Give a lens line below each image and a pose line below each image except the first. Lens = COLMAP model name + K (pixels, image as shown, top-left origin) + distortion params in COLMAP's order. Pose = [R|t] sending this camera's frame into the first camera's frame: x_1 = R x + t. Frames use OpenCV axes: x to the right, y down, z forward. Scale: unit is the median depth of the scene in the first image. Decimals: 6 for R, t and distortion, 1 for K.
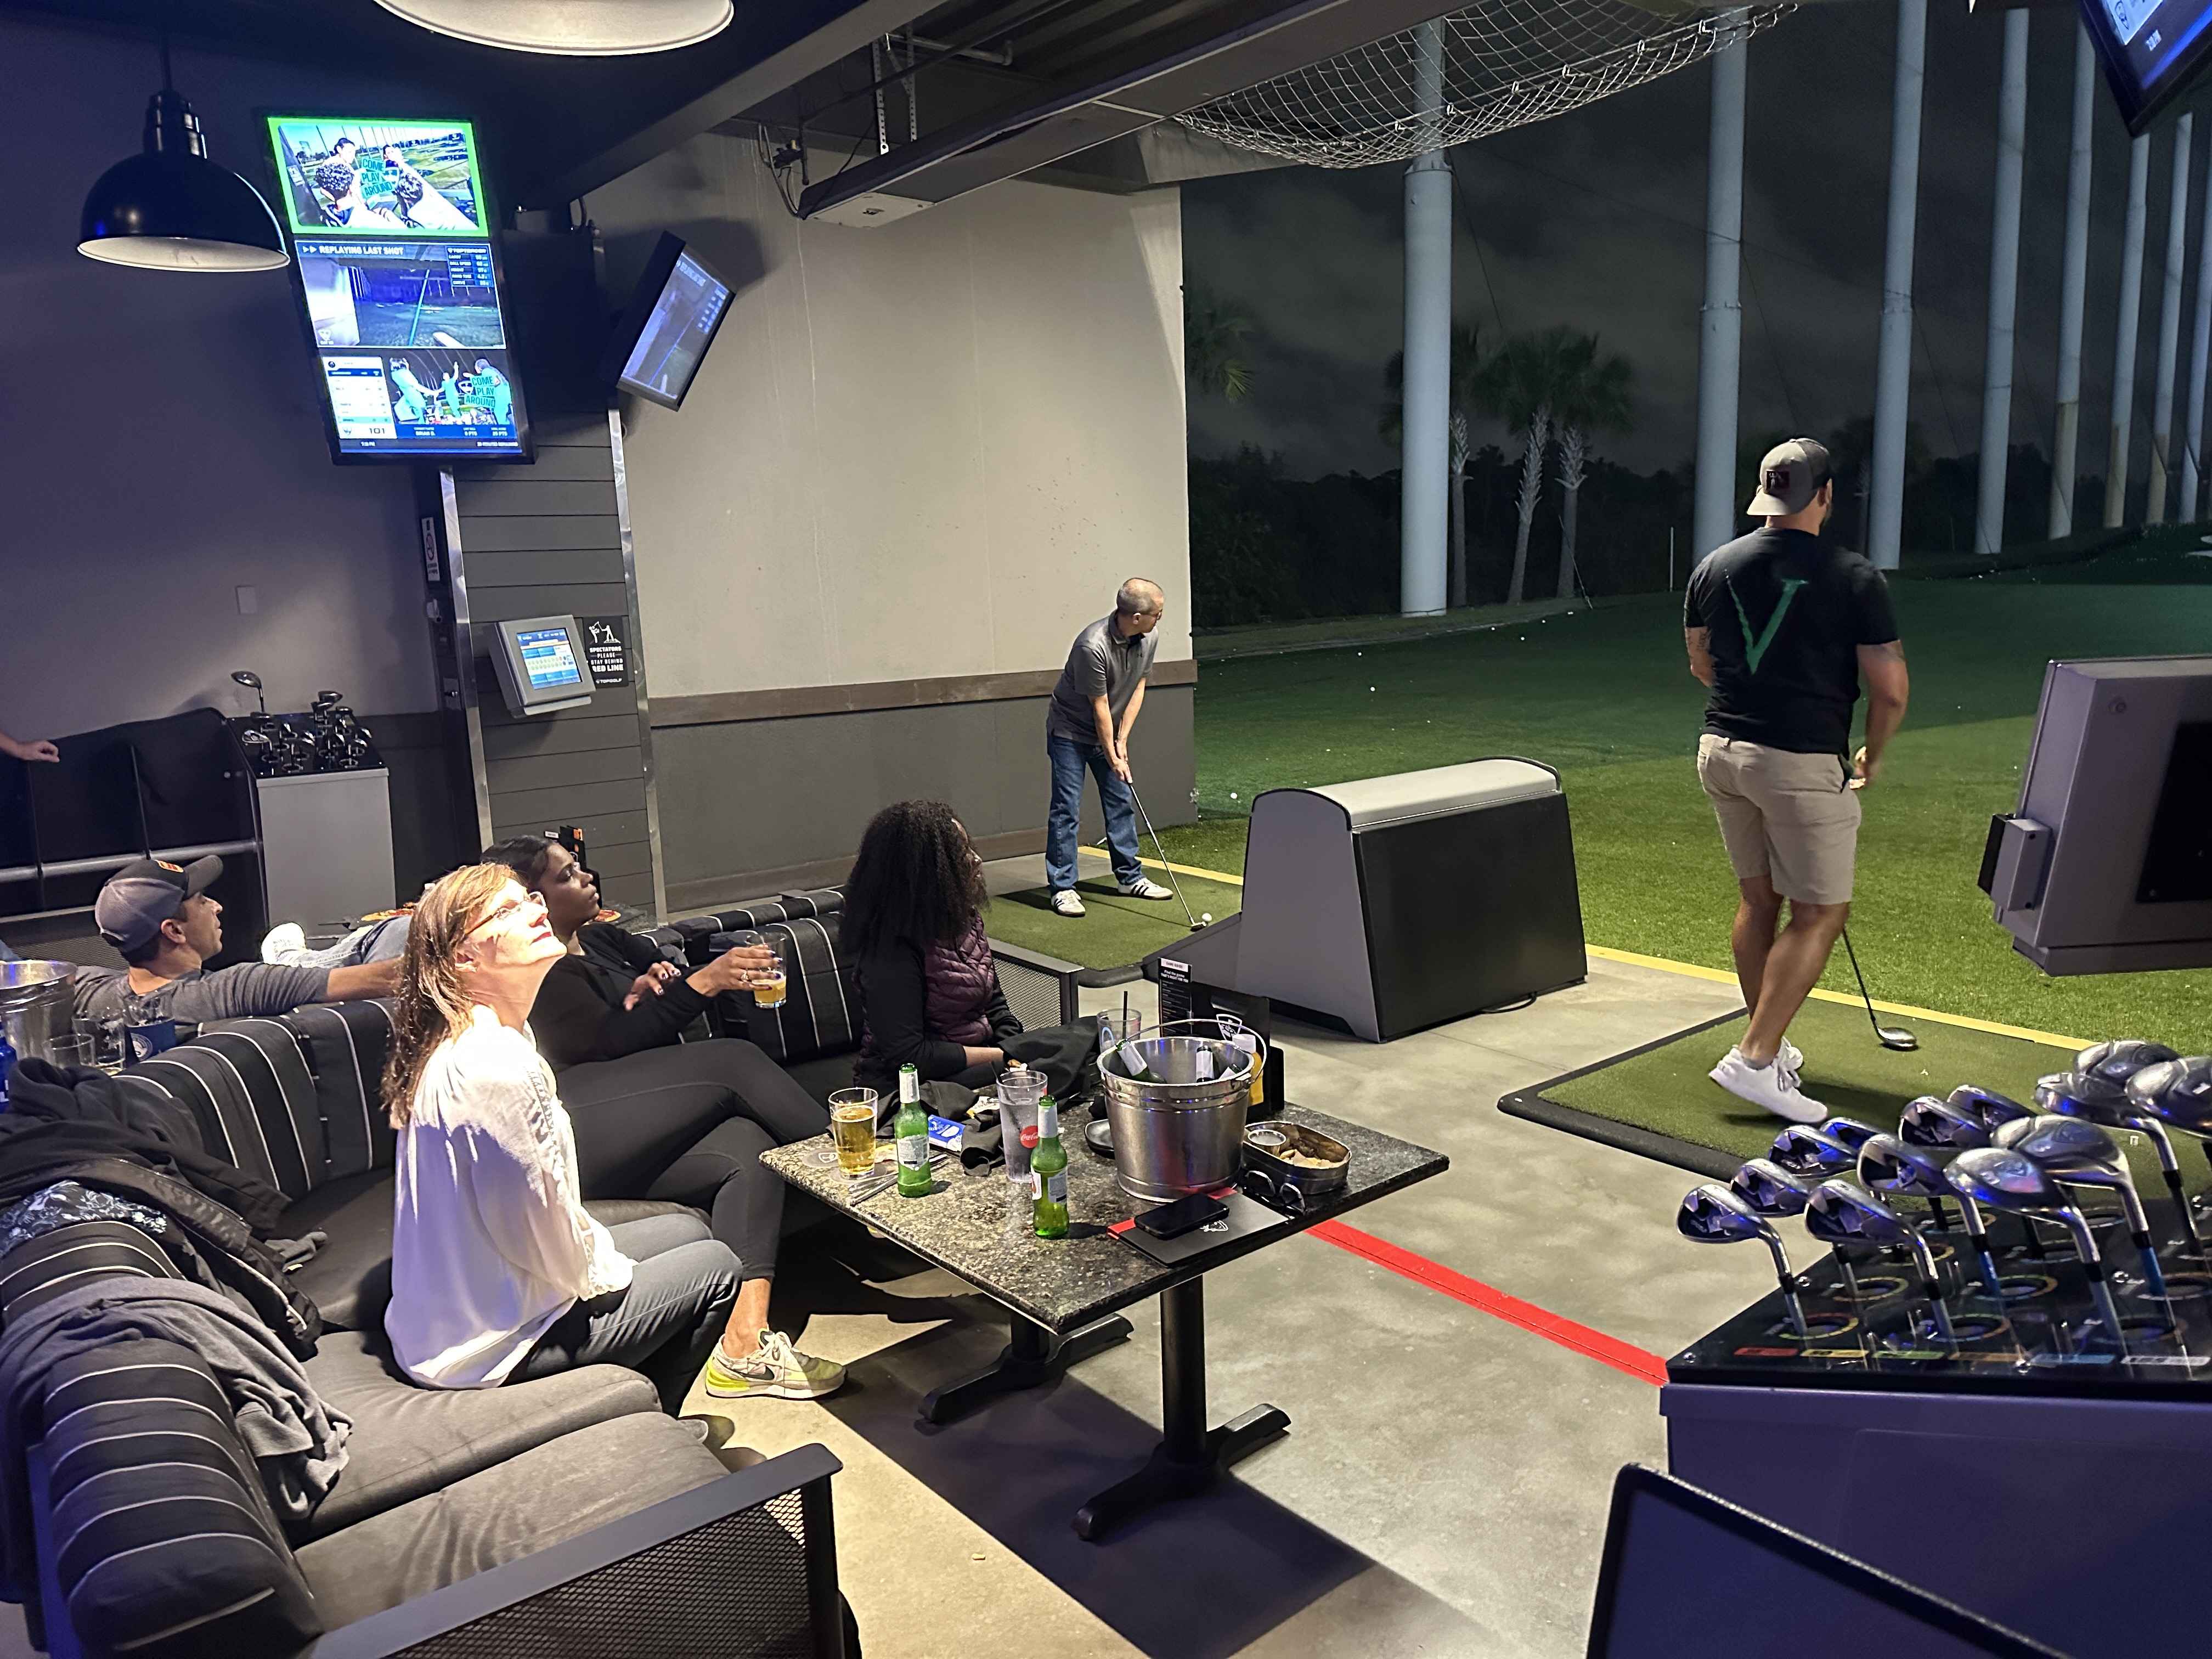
lens RADIAL K [[1562.6, 0, 1067.2], [0, 1562.6, 794.0], [0, 0, 1]] dist [0.093314, -0.103854]
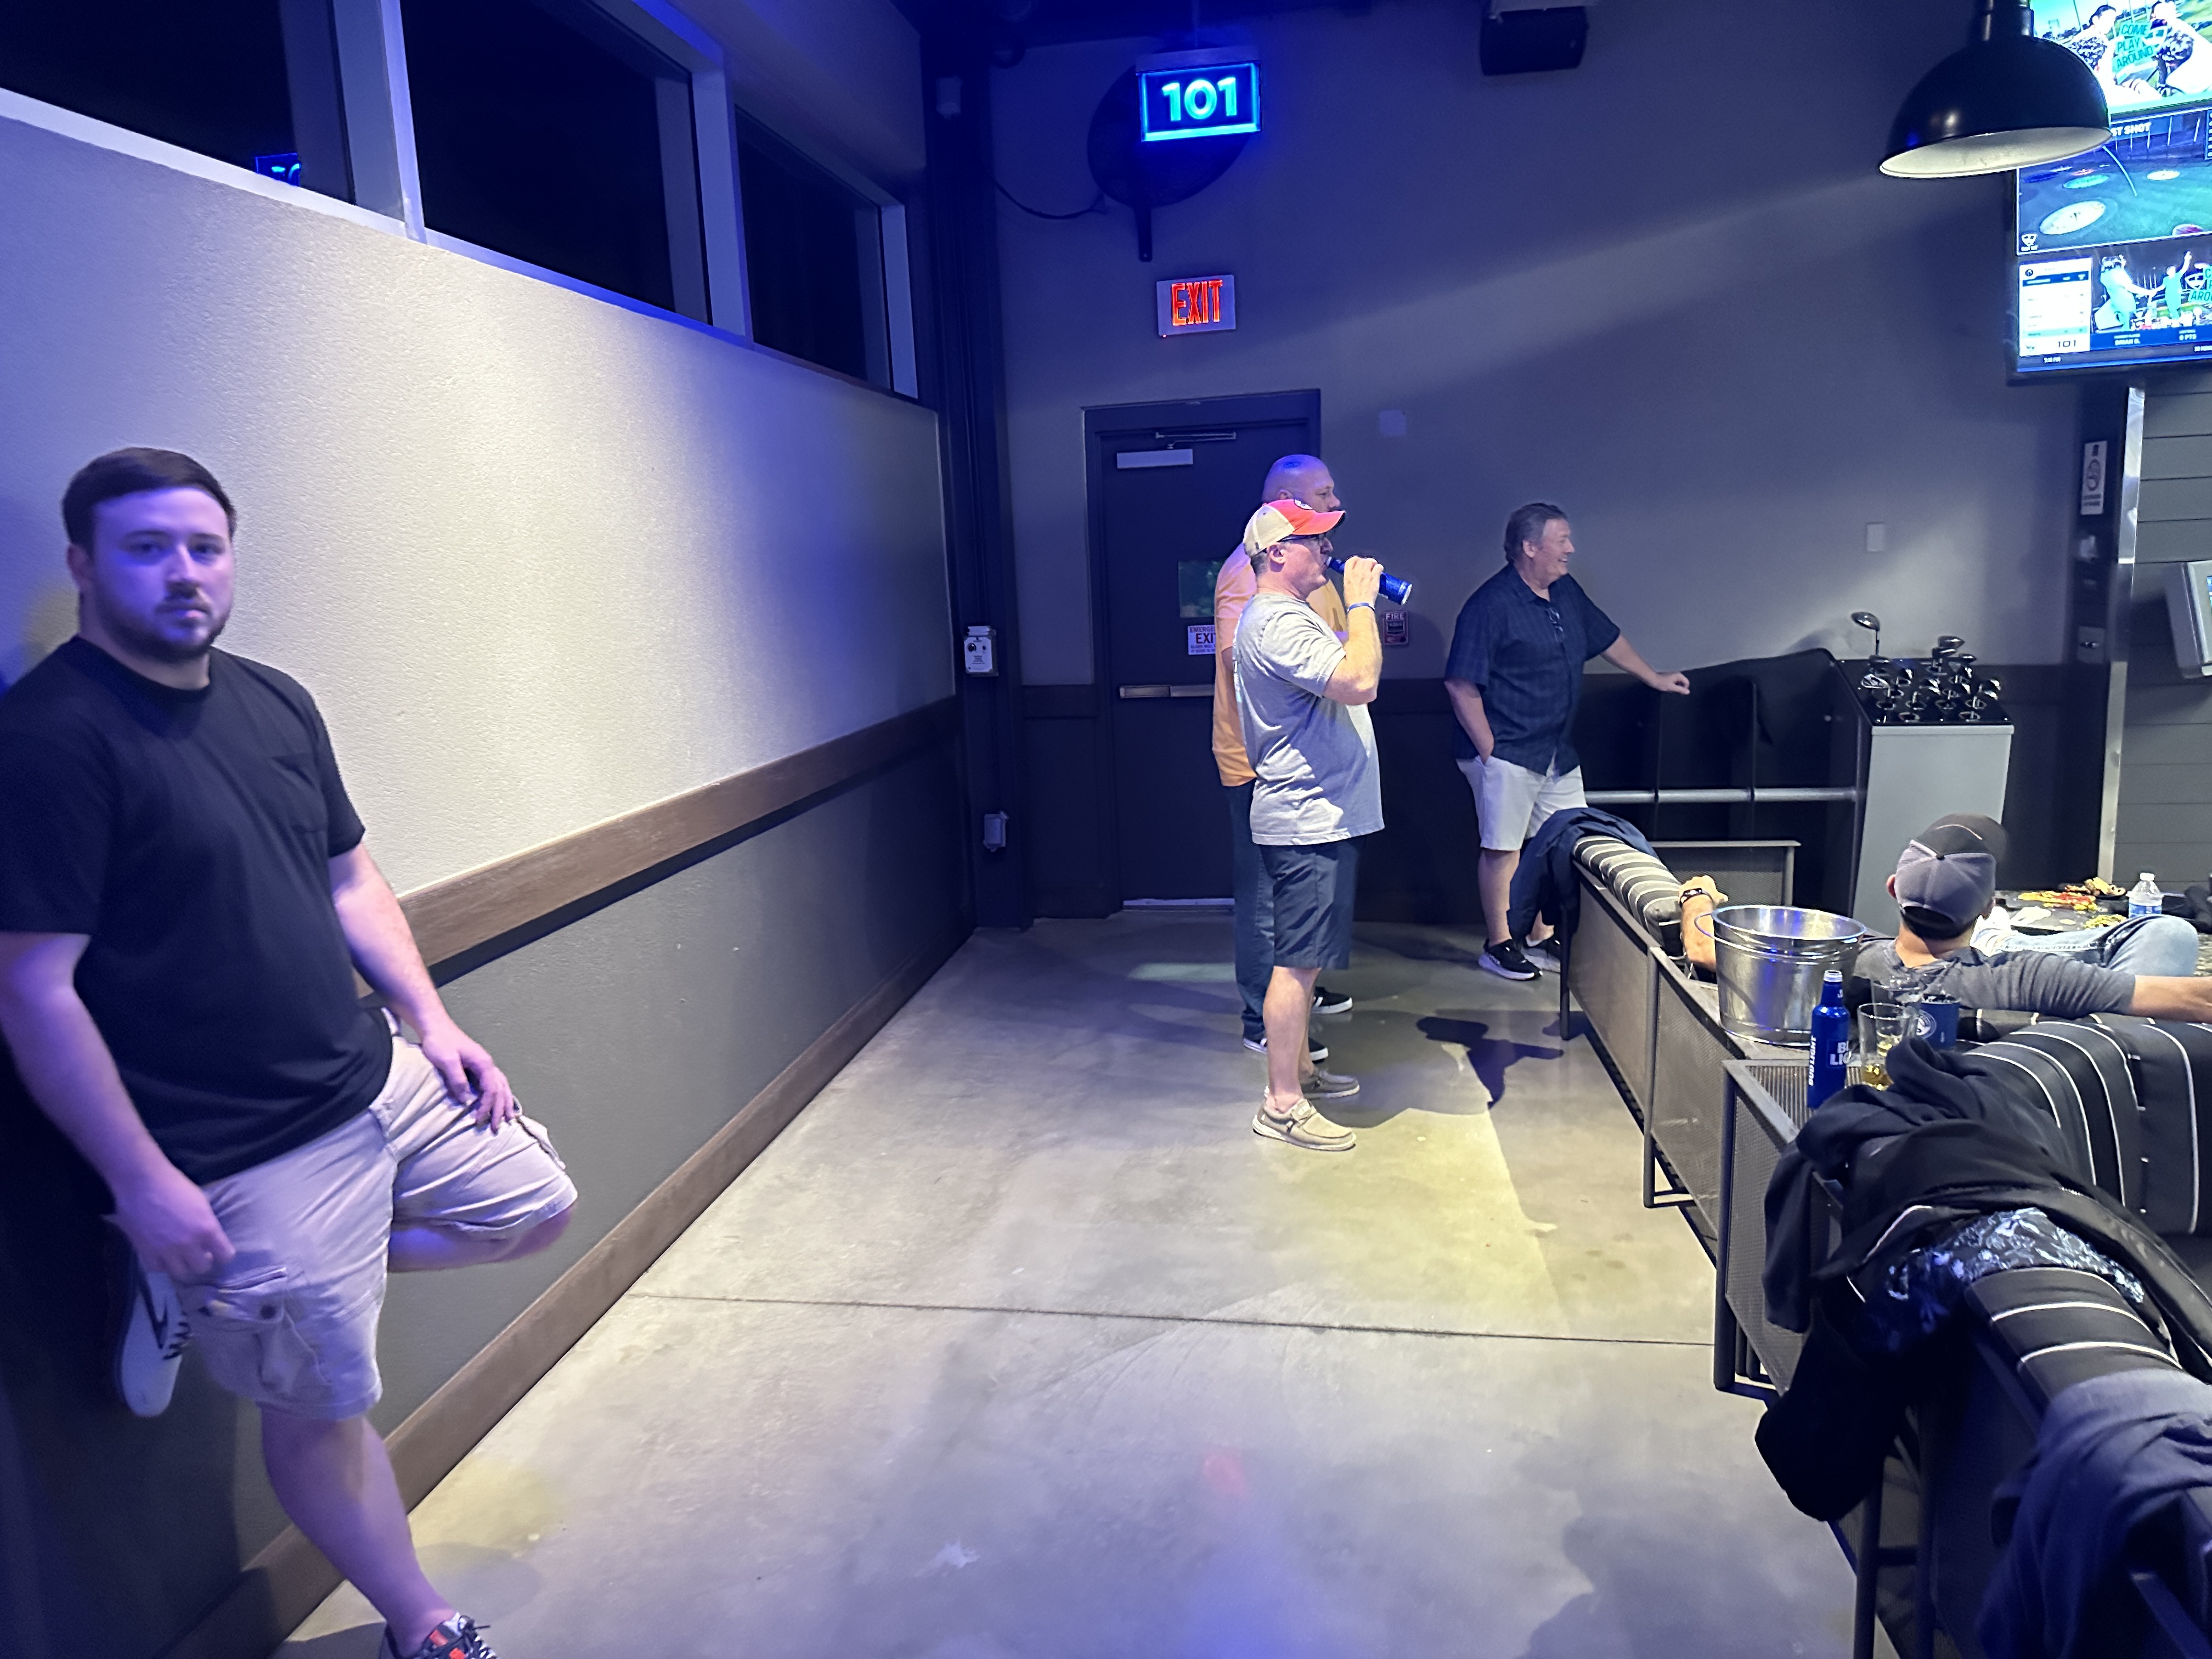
lens RADIAL K [[1562.6, 0, 1120.7], [0, 1562.6, 839.9], [0, 0, 1]] dist [0.093314, -0.103854]
pose [[0.667778, 0.138981, -0.731271, -0.100778], [-0.090020, 0.990283, 0.106003, -0.001864], [0.738897, -0.004957, 0.673800, 0.011314]]
